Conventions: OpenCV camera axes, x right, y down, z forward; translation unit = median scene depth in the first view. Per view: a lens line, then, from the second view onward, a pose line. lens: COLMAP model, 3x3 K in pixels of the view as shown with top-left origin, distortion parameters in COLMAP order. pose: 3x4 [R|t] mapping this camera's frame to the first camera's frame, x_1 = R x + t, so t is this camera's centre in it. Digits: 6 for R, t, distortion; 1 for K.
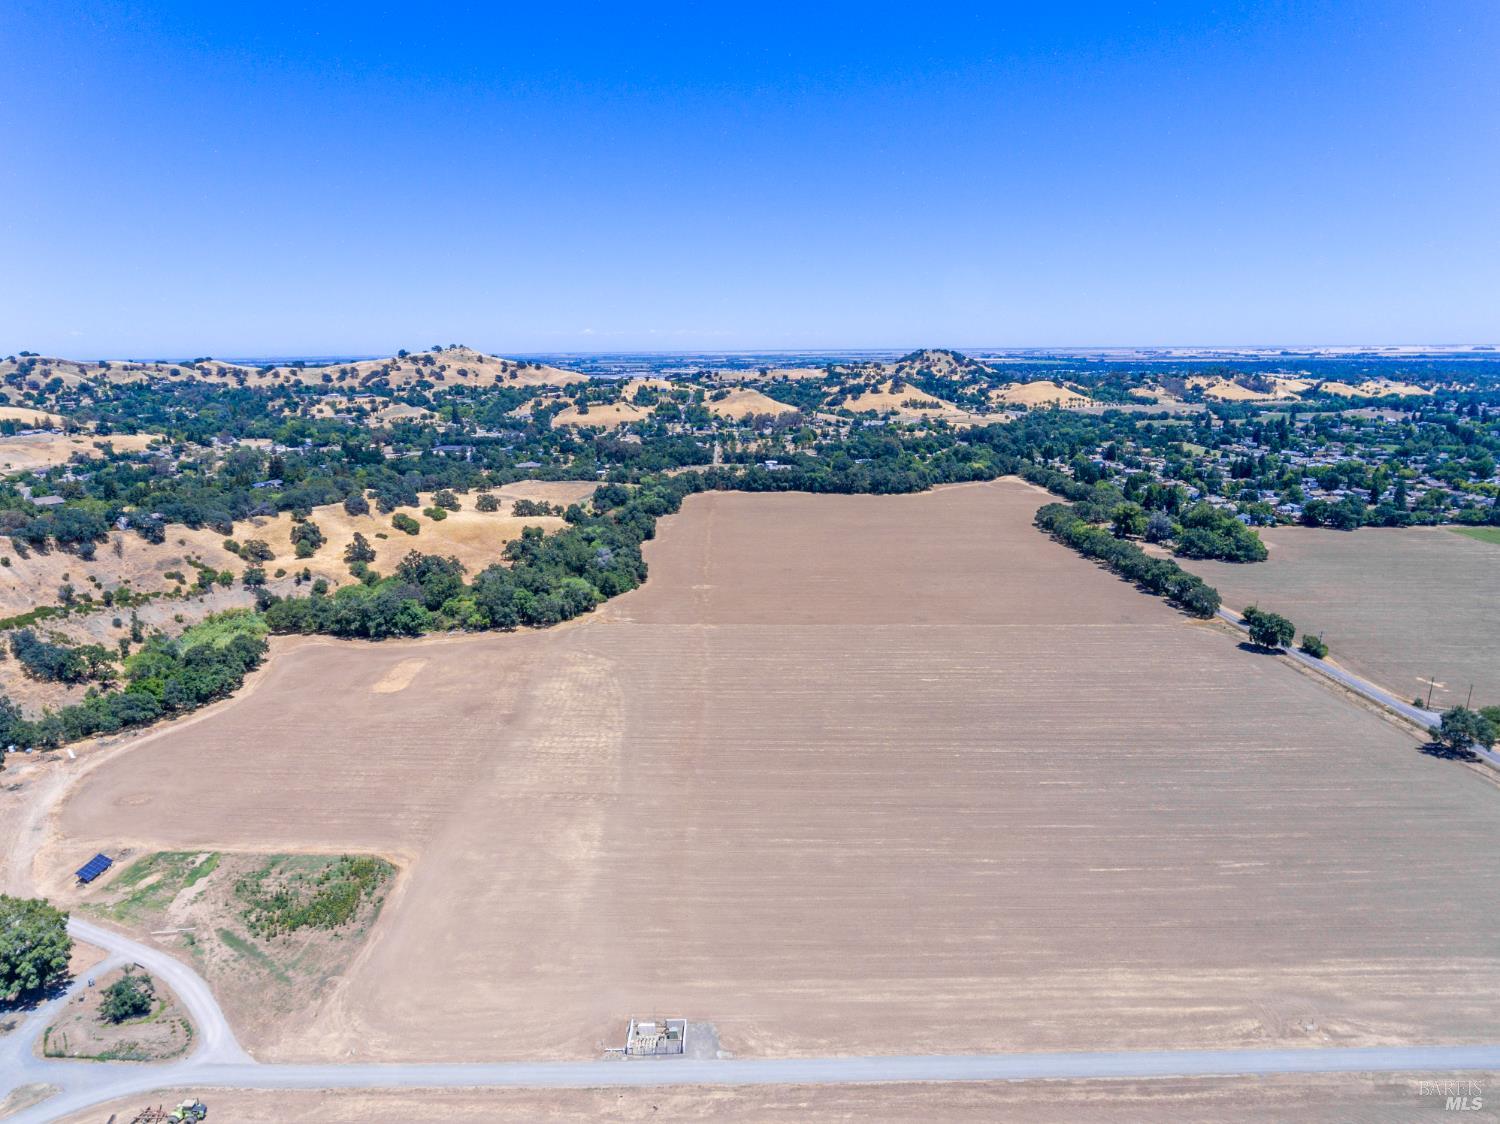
lens RADIAL K [[885.4, 0, 745.9], [0, 885.4, 555.1], [0, 0, 1]] dist [-0.008267, 0.002602]
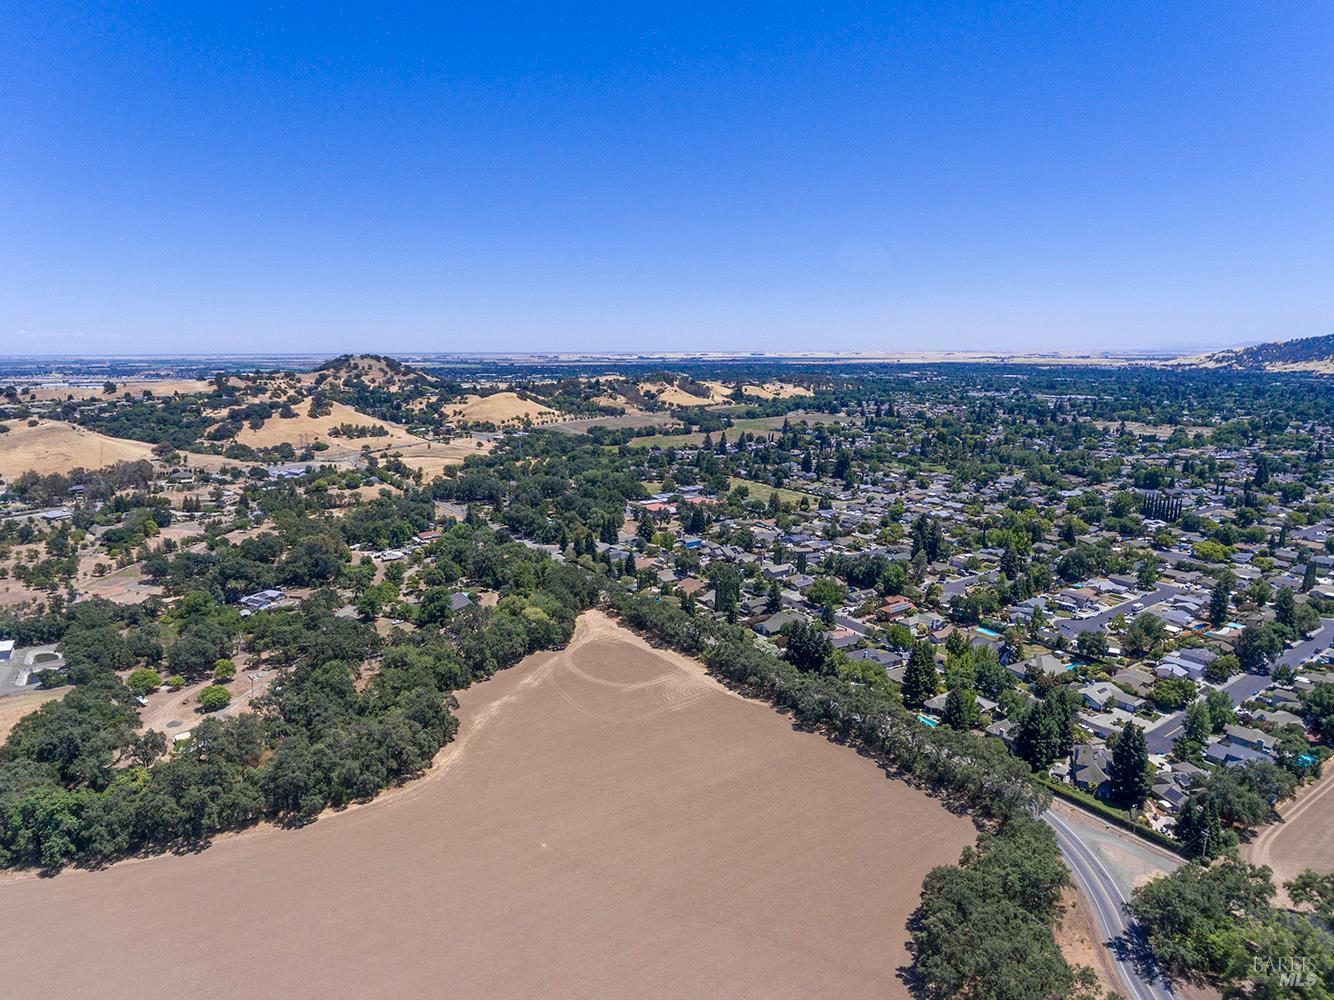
lens RADIAL K [[787.4, 0, 662.2], [0, 787.4, 492.9], [0, 0, 1]] dist [-0.008267, 0.002602]
pose [[0.838891, -0.090103, 0.536791, 0.050808], [0.118904, 0.992720, -0.019189, -0.069646], [-0.531154, 0.079924, 0.843497, 0.295044]]
